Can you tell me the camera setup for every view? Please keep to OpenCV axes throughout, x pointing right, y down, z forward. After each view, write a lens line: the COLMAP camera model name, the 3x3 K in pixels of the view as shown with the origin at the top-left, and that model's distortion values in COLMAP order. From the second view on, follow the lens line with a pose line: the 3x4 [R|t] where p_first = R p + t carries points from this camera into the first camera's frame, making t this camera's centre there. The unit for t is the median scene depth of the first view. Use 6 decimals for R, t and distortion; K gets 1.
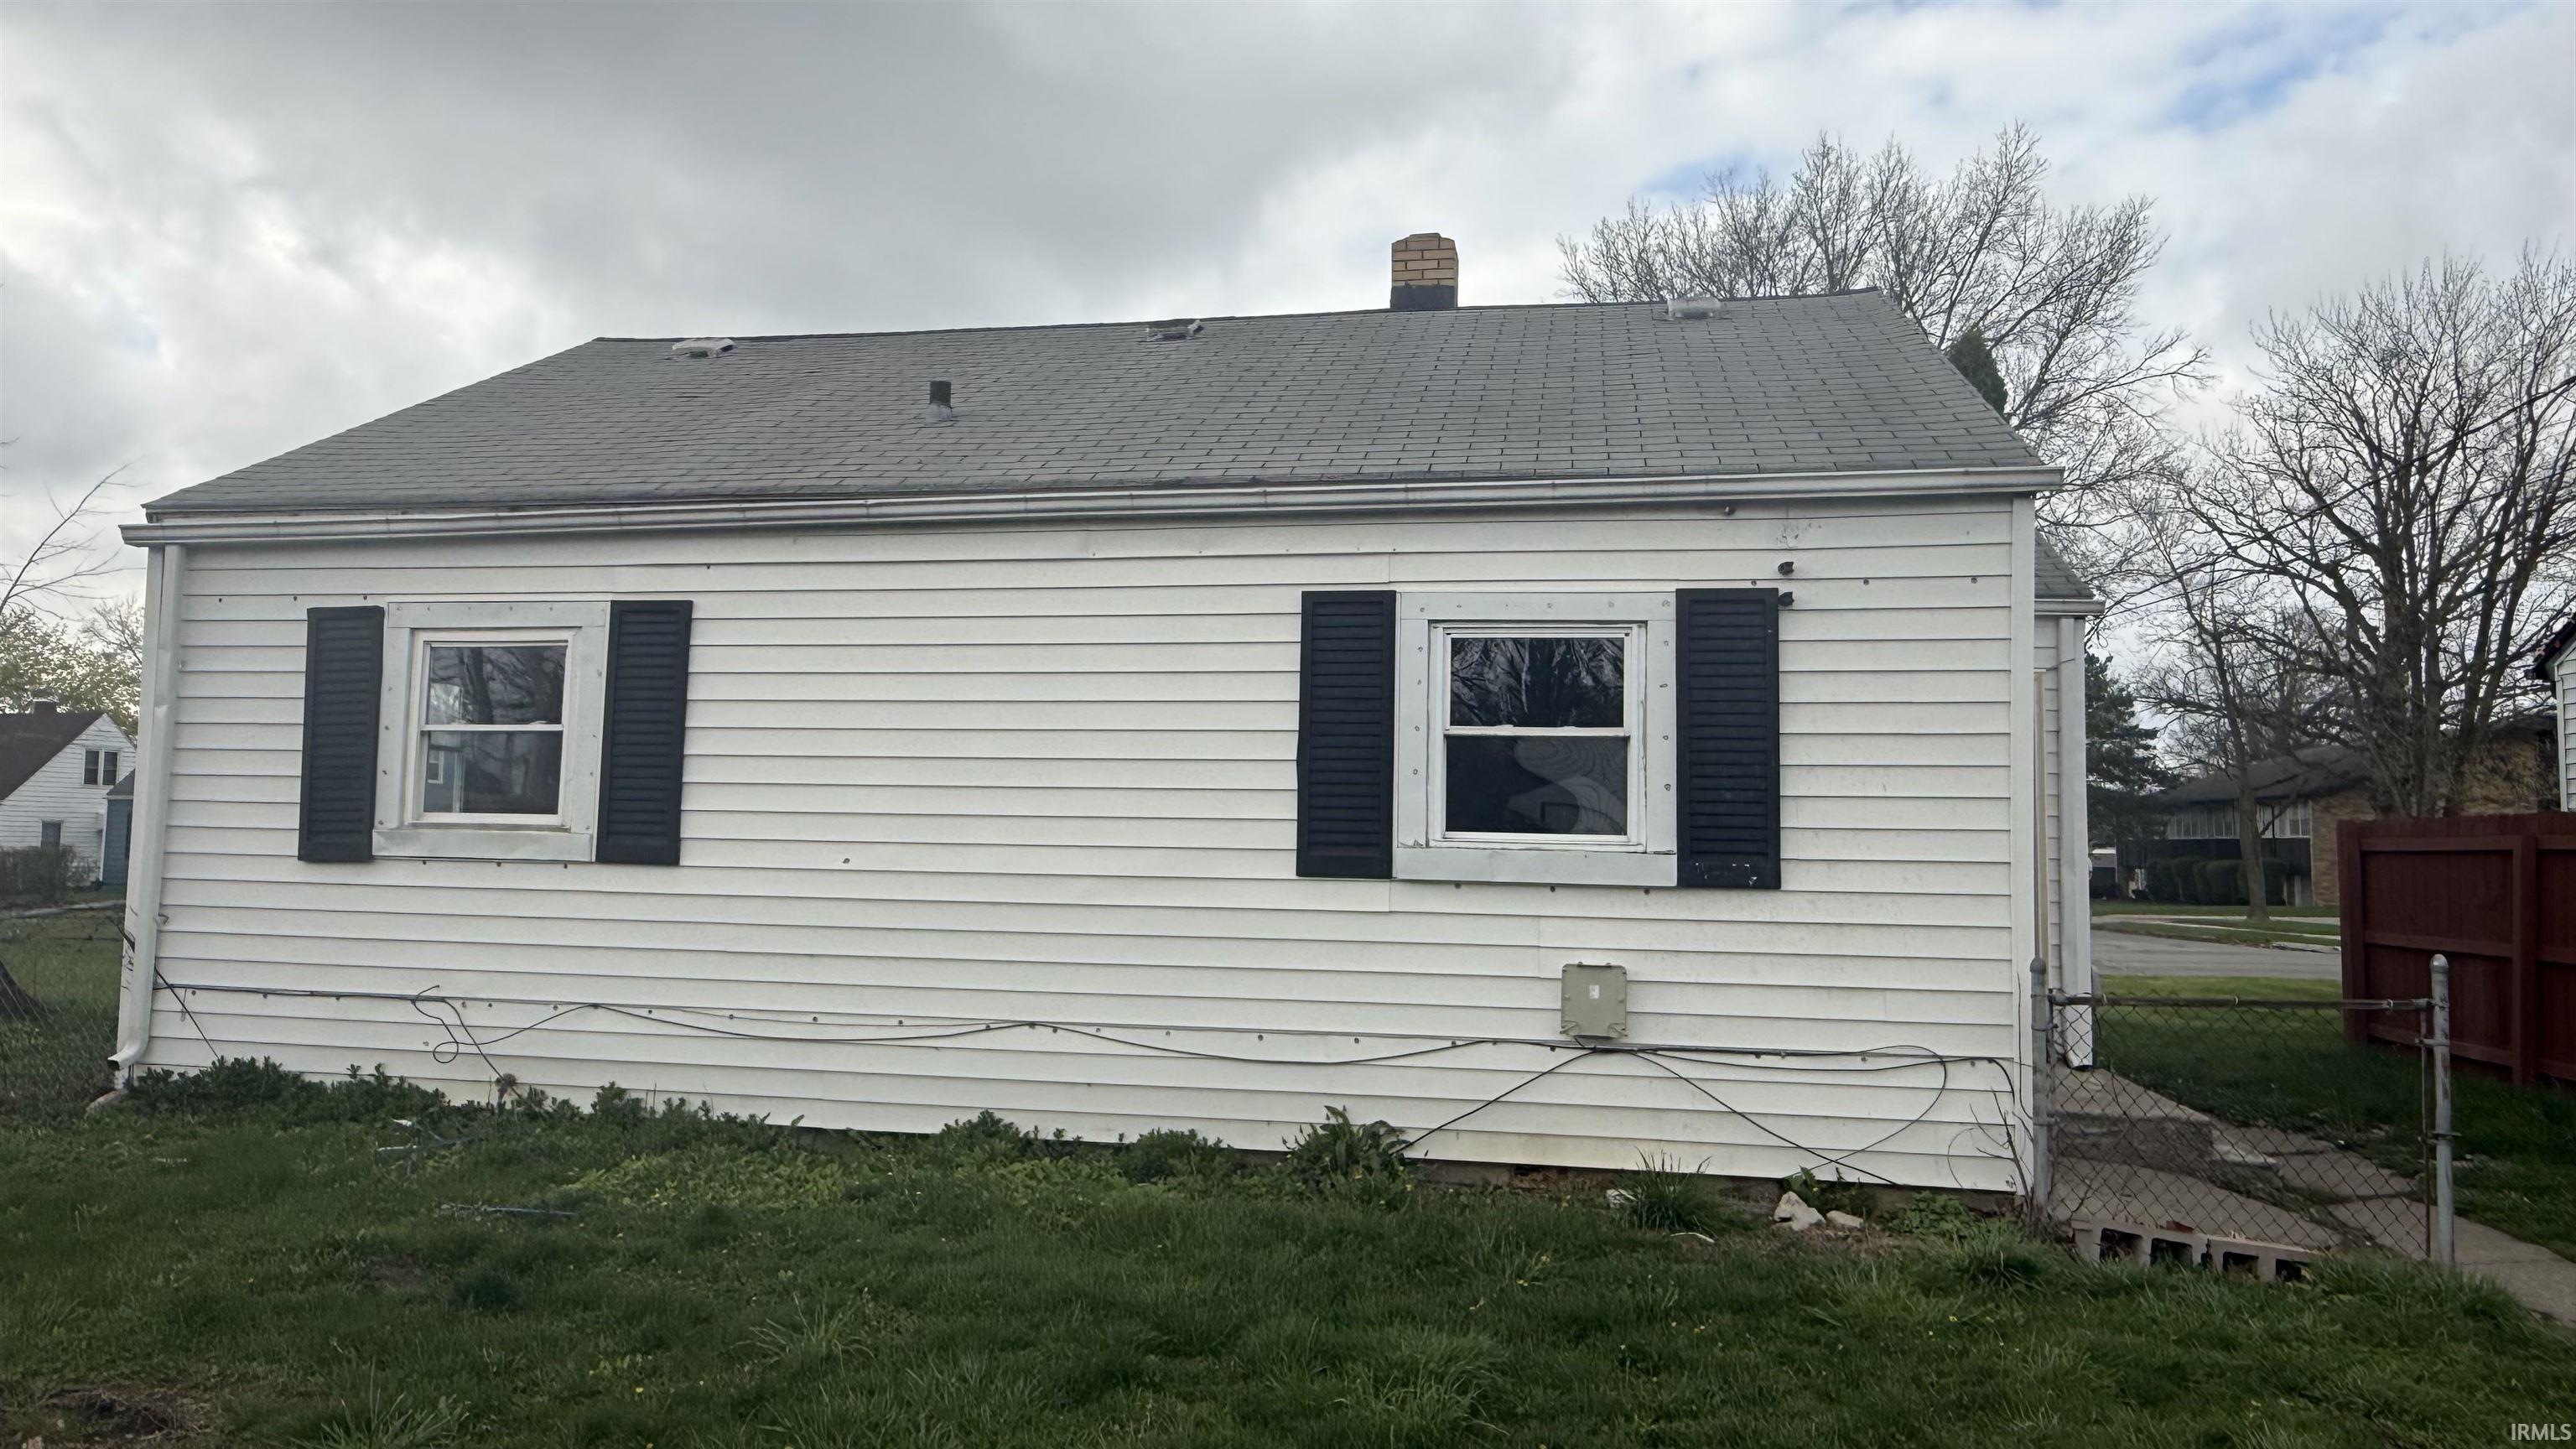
lens RADIAL K [[1579.1, 0, 1266.5], [0, 1579.1, 714.5], [0, 0, 1]] dist [-0.005450, 0.001497]
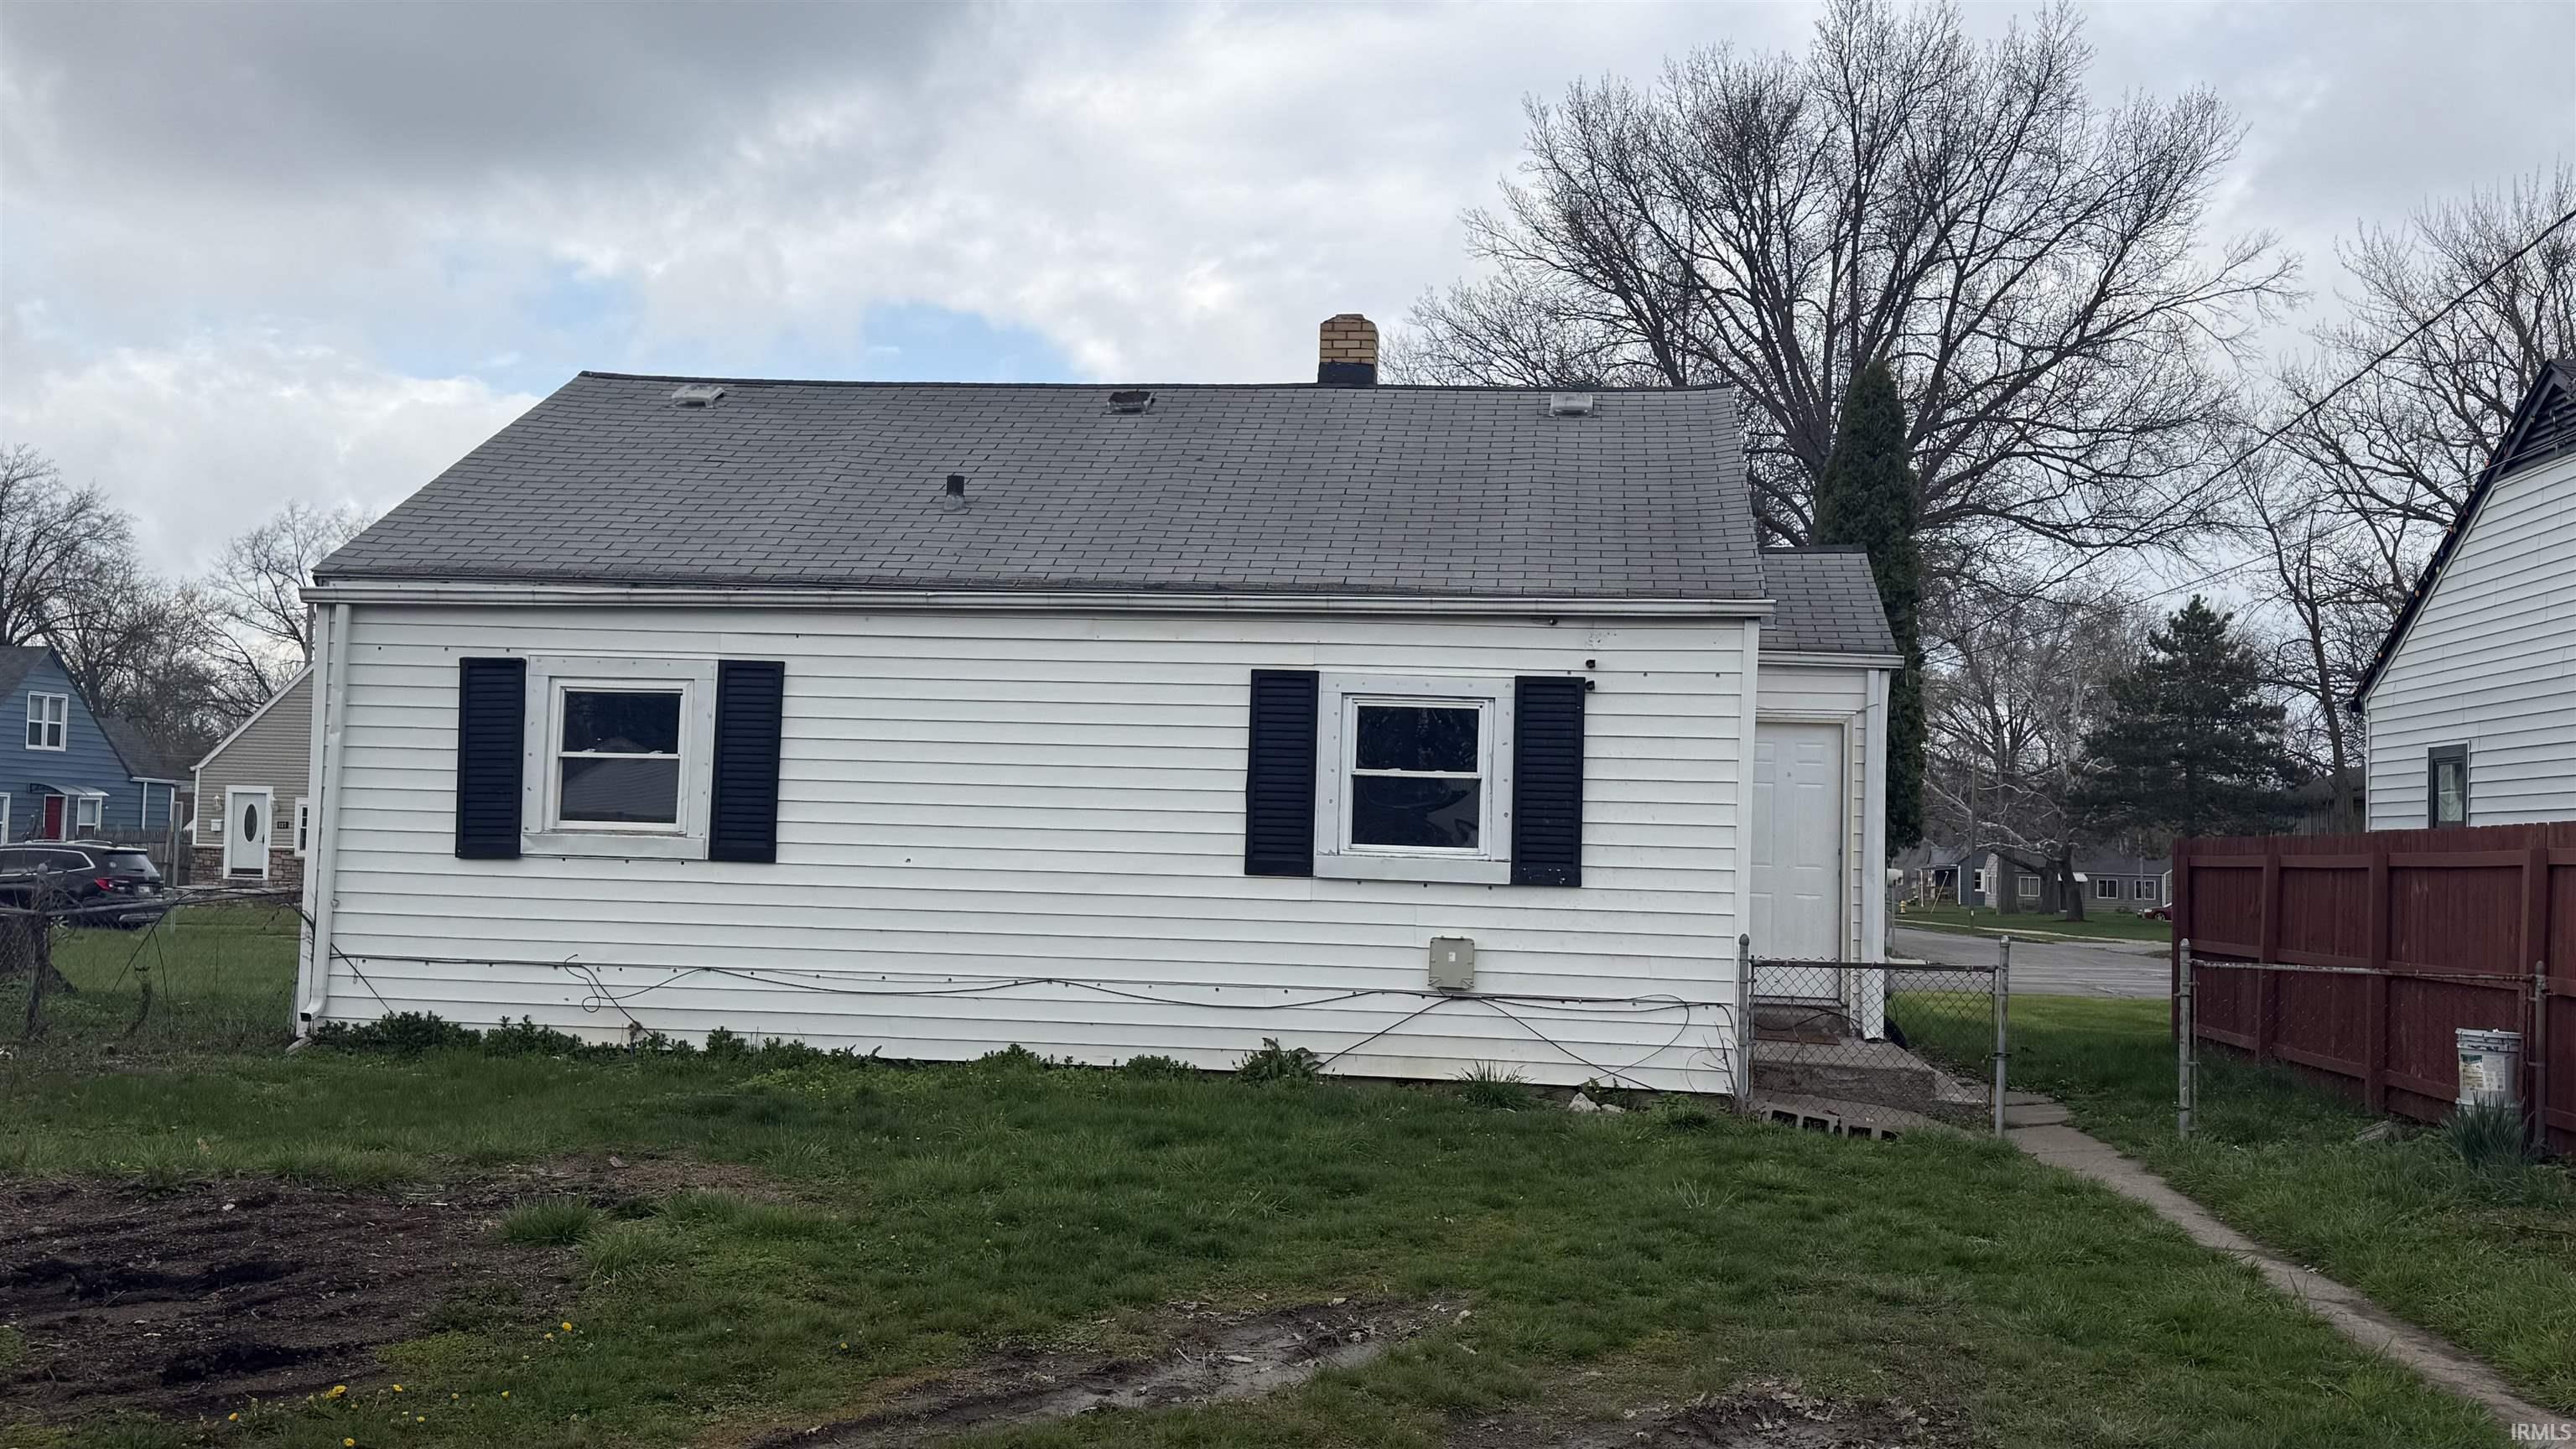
lens RADIAL K [[2401.6, 0, 1307.1], [0, 2401.6, 722.4], [0, 0, 1]] dist [0.076491, 0.000000]
pose [[0.996685, 0.014587, 0.080033, -0.091306], [-0.017330, 0.999282, 0.033678, -0.097618], [-0.079485, -0.034953, 0.996223, -1.041852]]
